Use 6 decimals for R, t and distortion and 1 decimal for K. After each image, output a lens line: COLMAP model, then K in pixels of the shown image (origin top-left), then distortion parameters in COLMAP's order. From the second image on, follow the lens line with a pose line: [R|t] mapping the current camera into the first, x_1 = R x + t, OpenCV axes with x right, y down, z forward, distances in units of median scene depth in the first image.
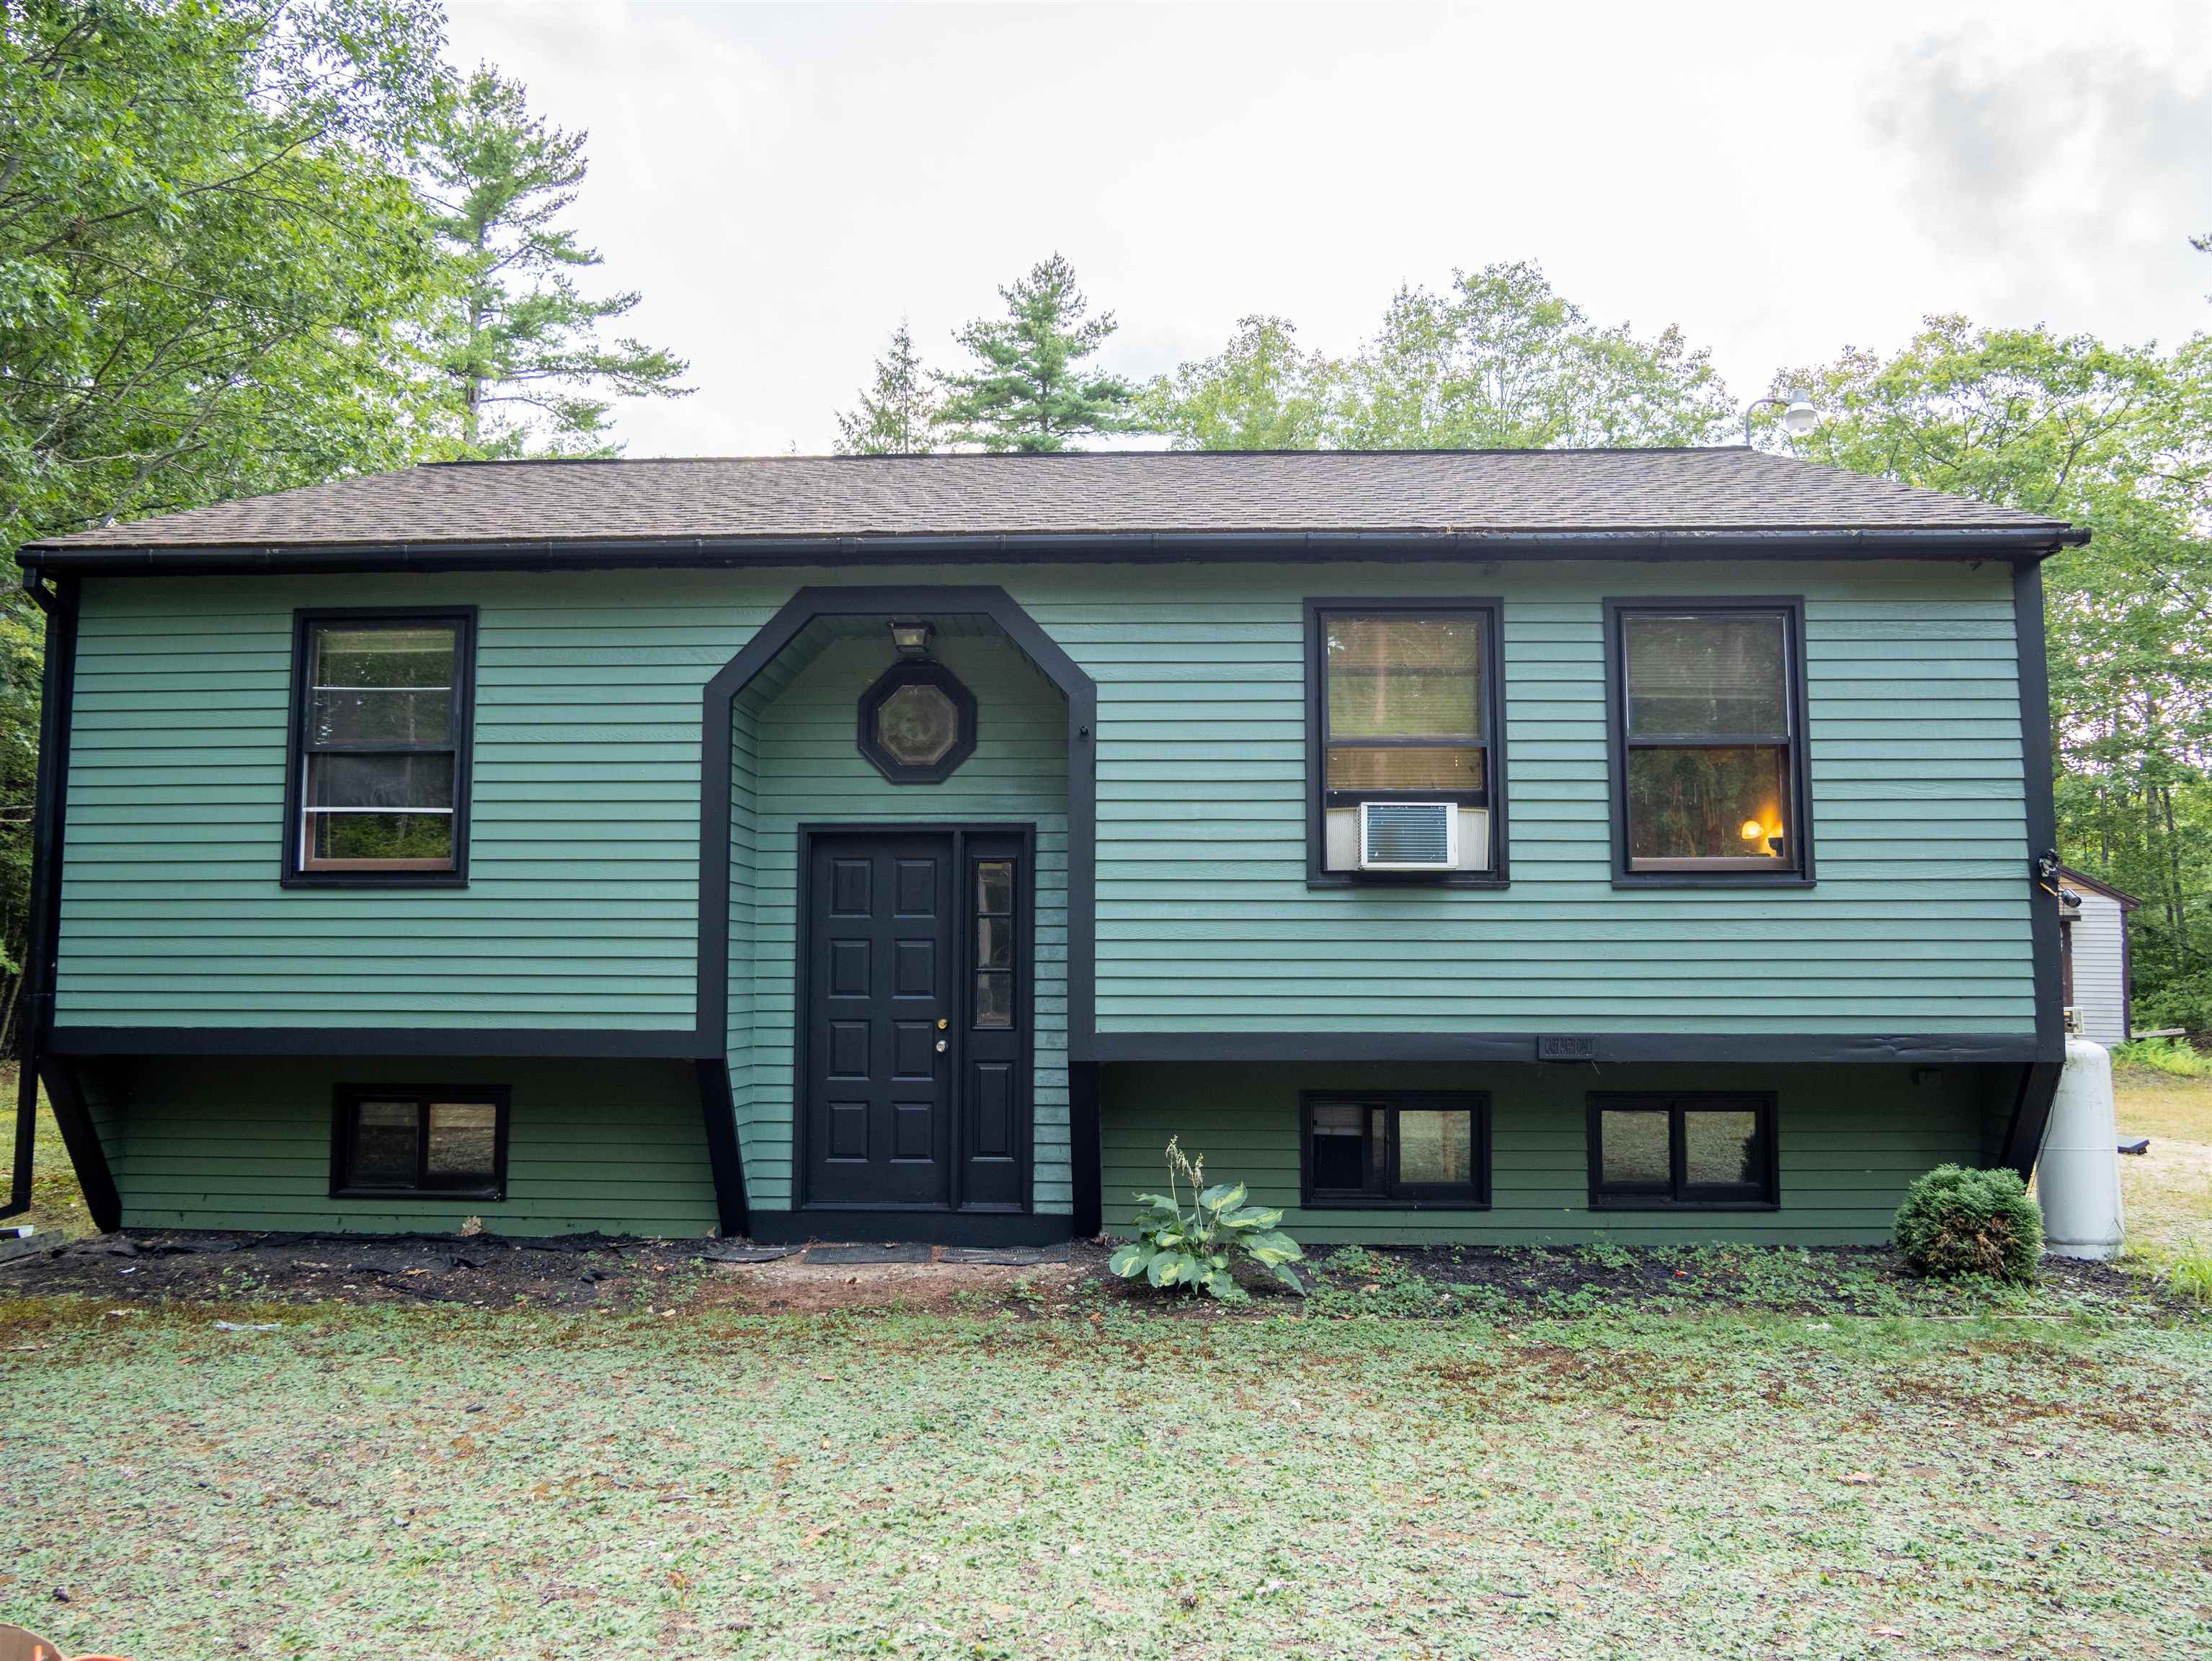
lens RADIAL K [[1627.6, 0, 1123.2], [0, 1627.6, 831.4], [0, 0, 1]] dist [-0.057883, 0.027440]
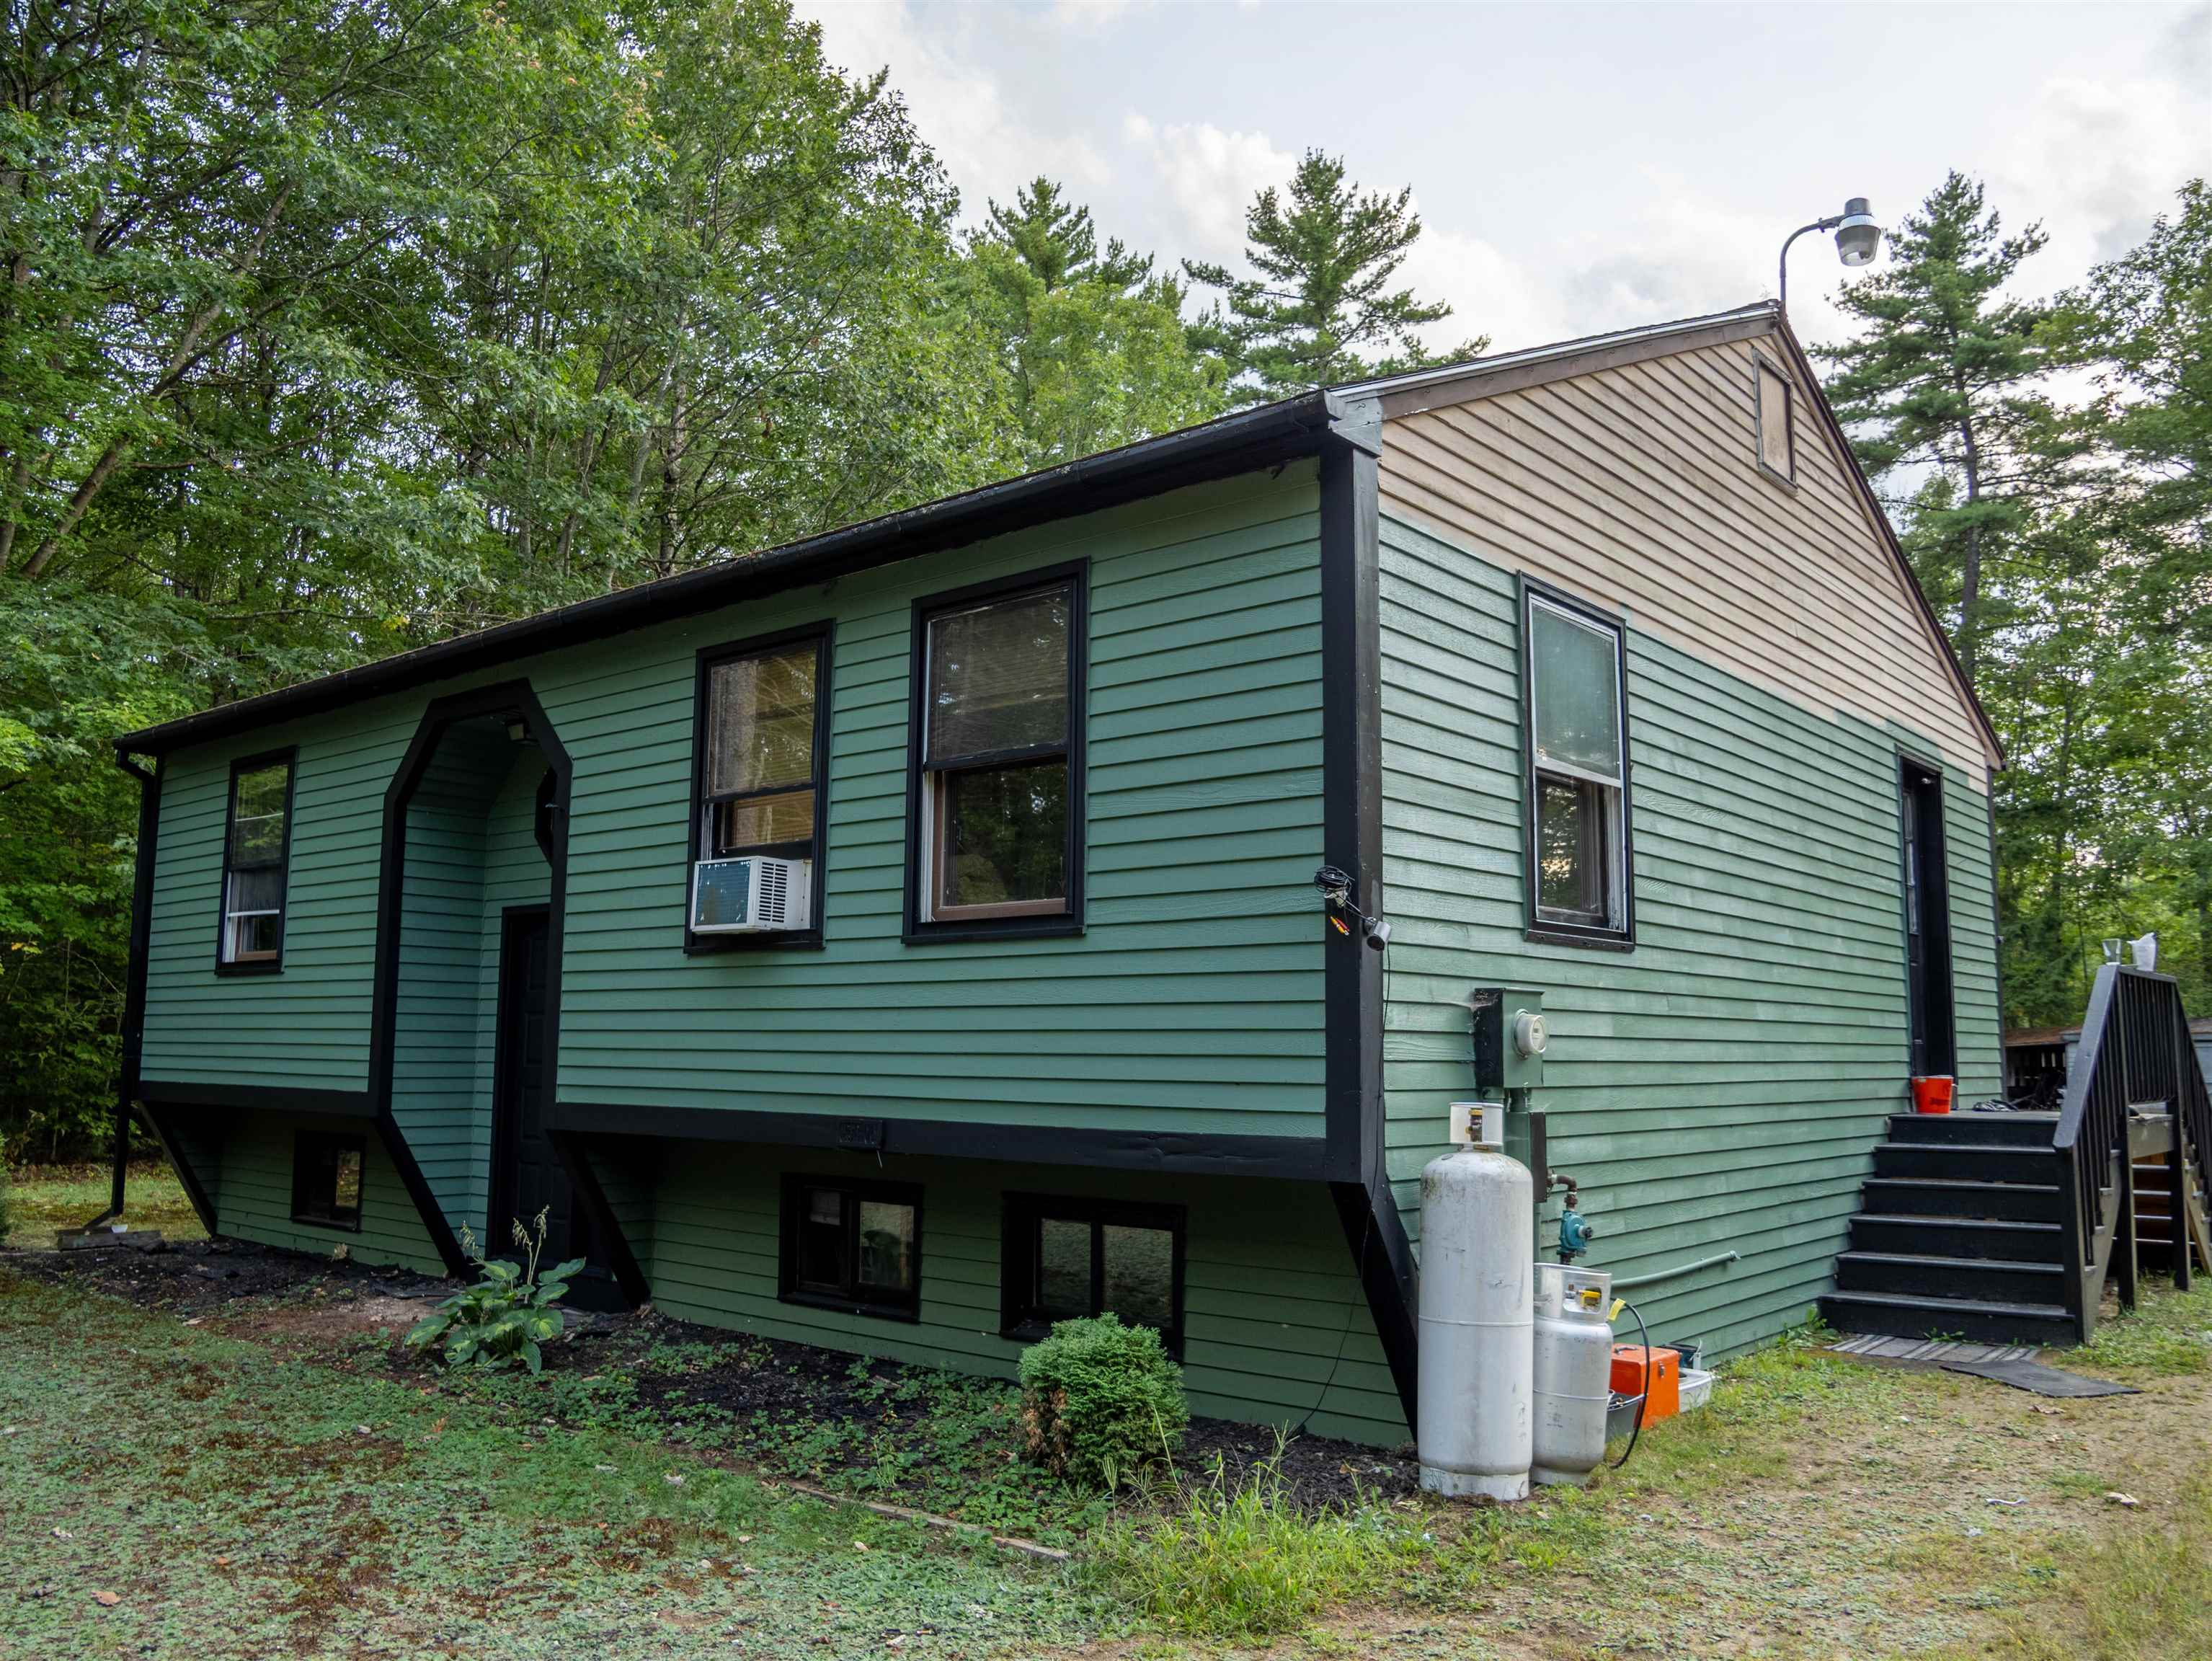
lens RADIAL K [[1763.5, 0, 1112.6], [0, 1763.5, 835.9], [0, 0, 1]] dist [-0.060675, 0.022789]
pose [[0.785613, -0.070554, -0.614682, 0.901434], [0.048107, 0.997435, -0.053003, 0.030549], [0.616845, 0.012069, 0.786992, 0.331012]]
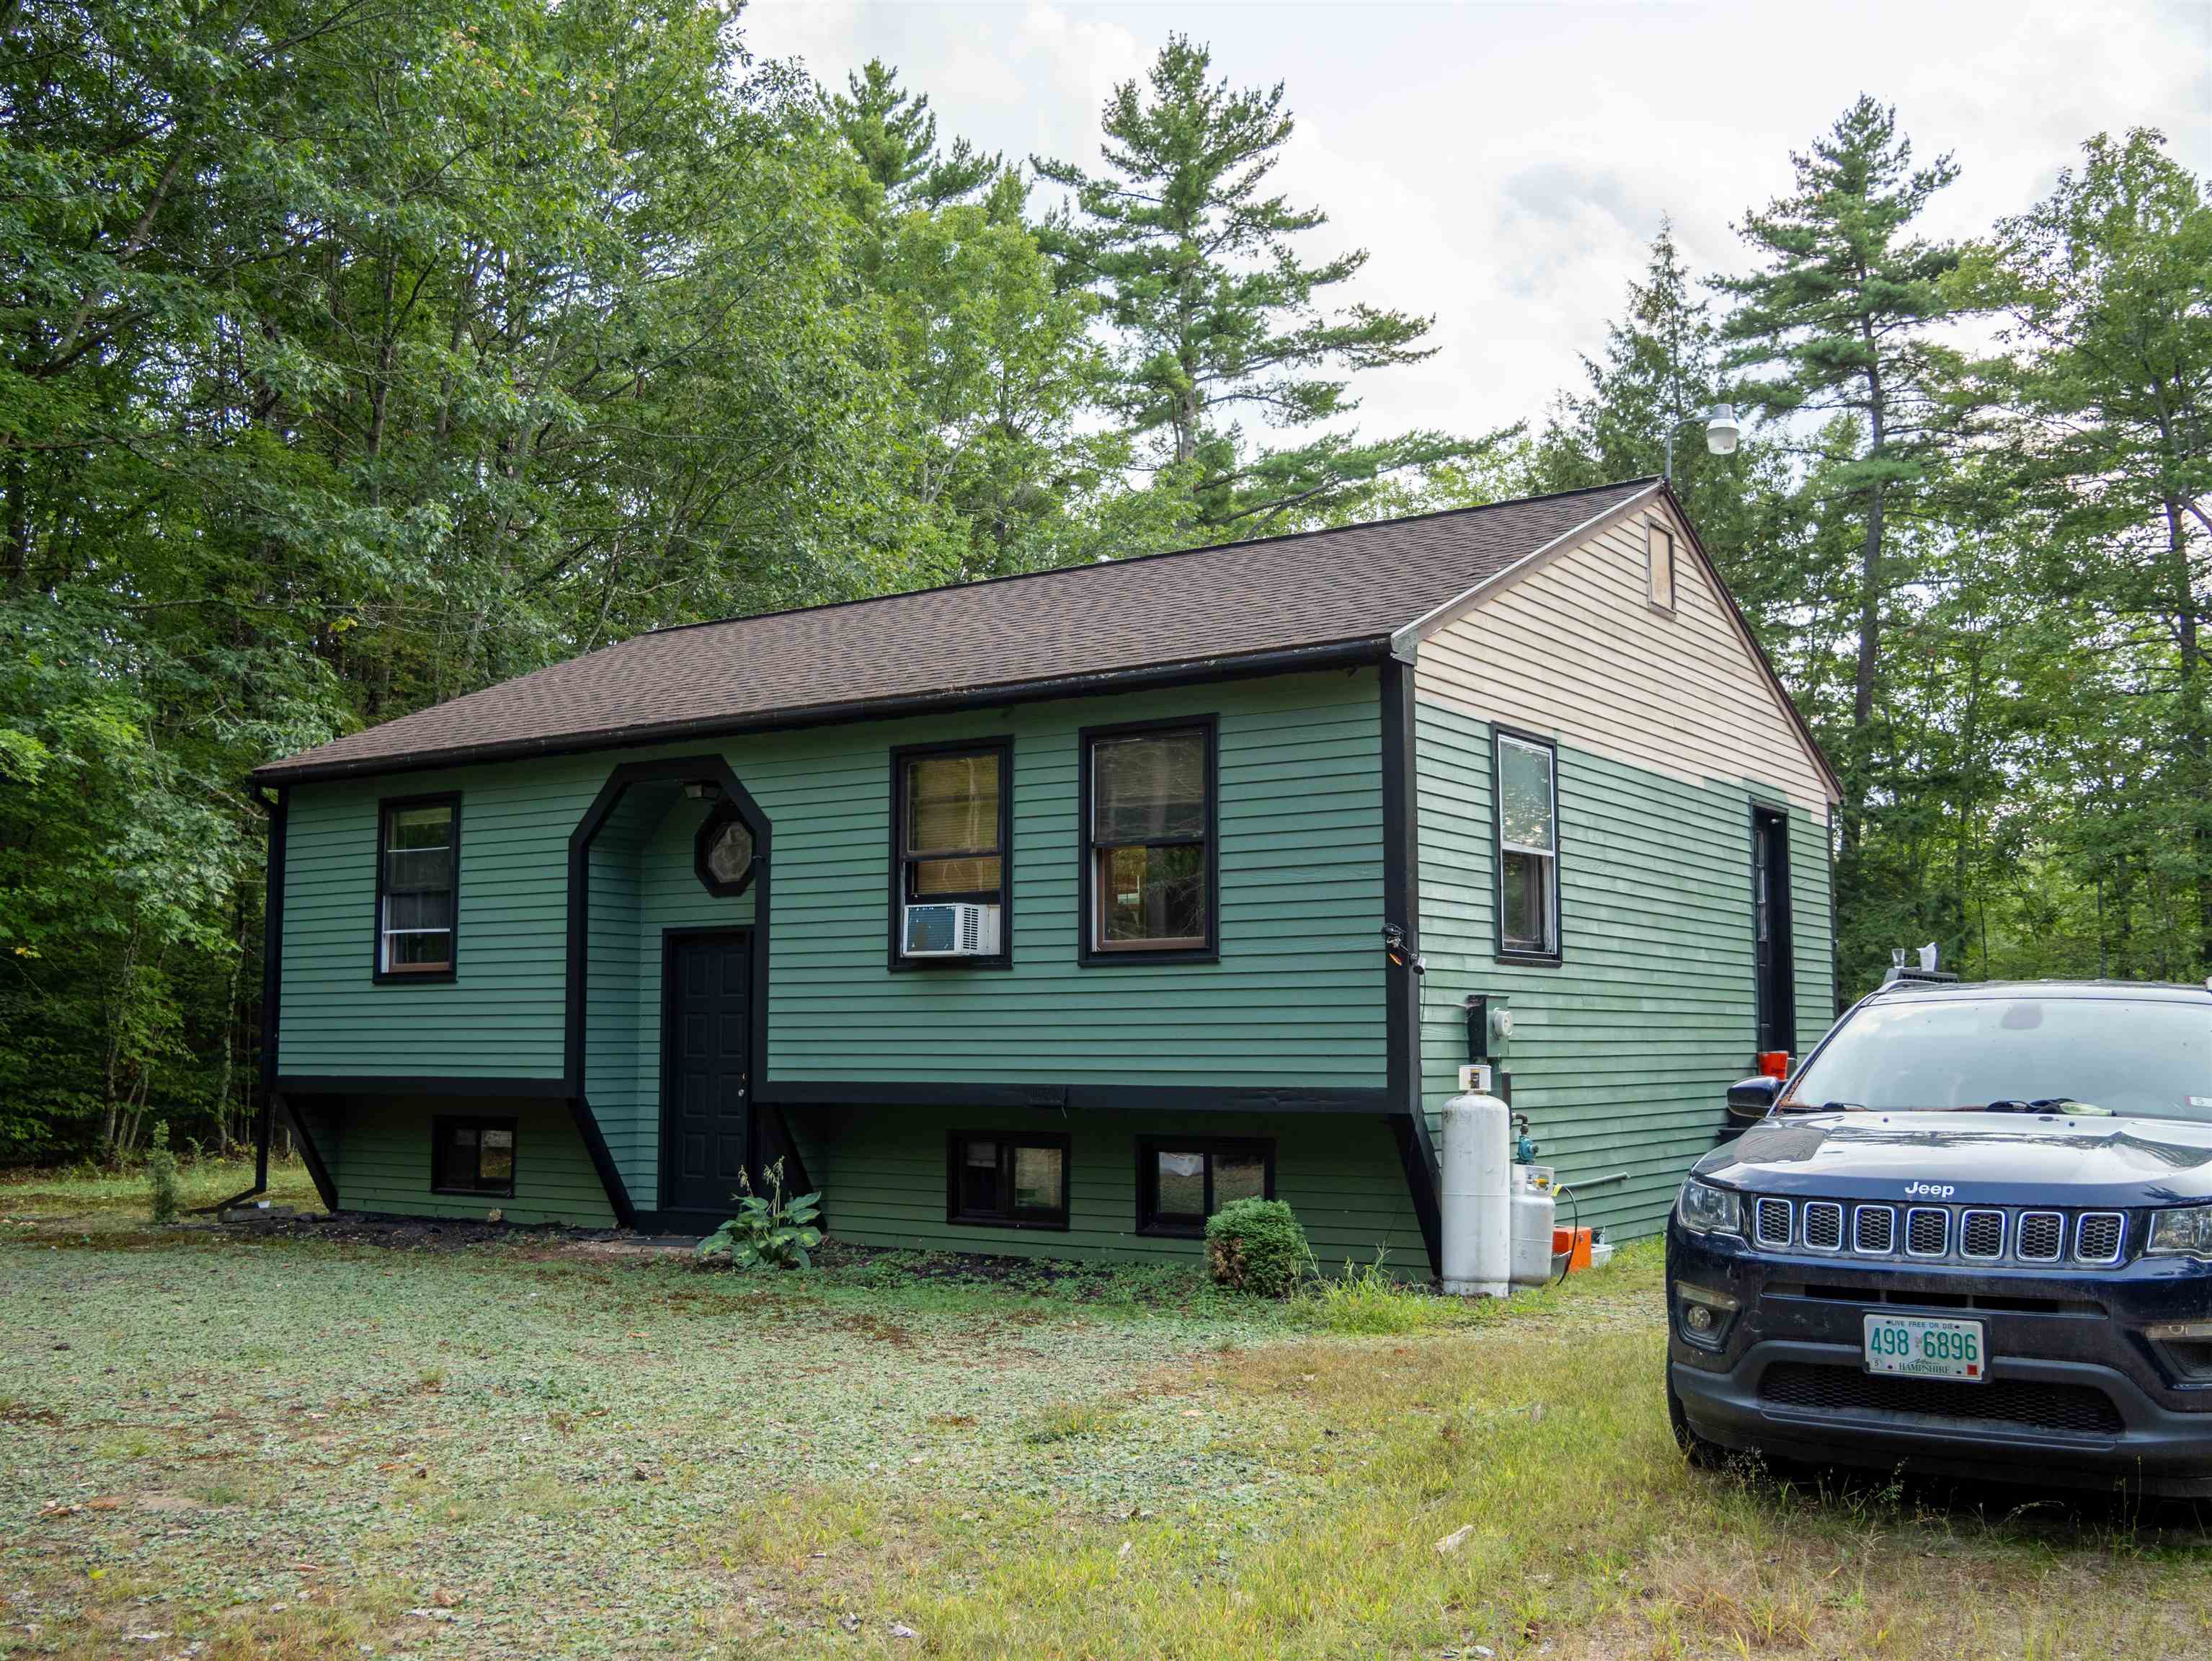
lens RADIAL K [[2170.5, 0, 1122.4], [0, 2170.5, 832.0], [0, 0, 1]] dist [-0.031977, 0.000000]
pose [[0.850393, -0.054715, -0.523296, 1.136191], [0.050816, 0.998470, -0.021819, -0.027807], [0.523689, -0.008038, 0.851872, -0.365964]]
